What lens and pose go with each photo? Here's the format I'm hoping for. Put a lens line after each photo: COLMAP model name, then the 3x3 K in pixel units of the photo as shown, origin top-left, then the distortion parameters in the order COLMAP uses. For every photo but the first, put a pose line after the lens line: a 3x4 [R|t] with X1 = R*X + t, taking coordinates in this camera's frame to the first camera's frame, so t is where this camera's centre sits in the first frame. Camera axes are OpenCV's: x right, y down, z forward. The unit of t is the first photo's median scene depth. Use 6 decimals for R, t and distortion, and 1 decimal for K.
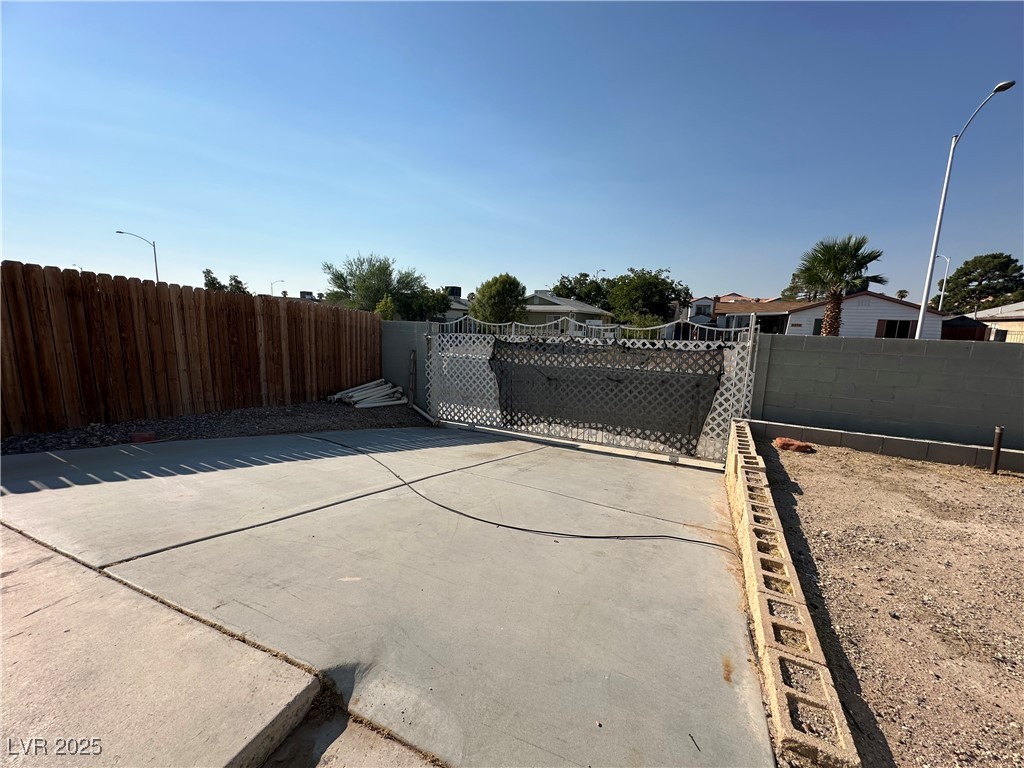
lens RADIAL K [[409.7, 0, 512.0], [0, 409.7, 384.0], [0, 0, 1]] dist [-0.002004, 0.000265]
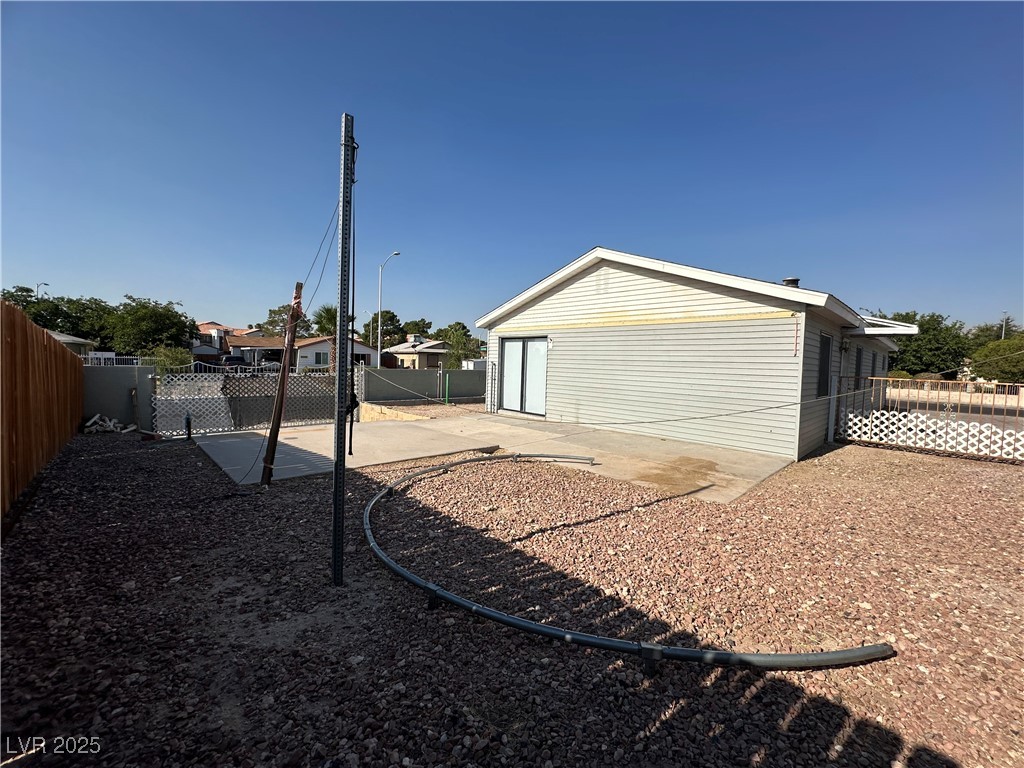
lens RADIAL K [[409.7, 0, 512.0], [0, 409.7, 384.0], [0, 0, 1]] dist [-0.002004, 0.000265]
pose [[0.400417, -0.066468, 0.913919, -0.975275], [0.123858, 0.992139, 0.017891, 0.029934], [-0.907924, 0.106033, 0.405502, -0.621568]]
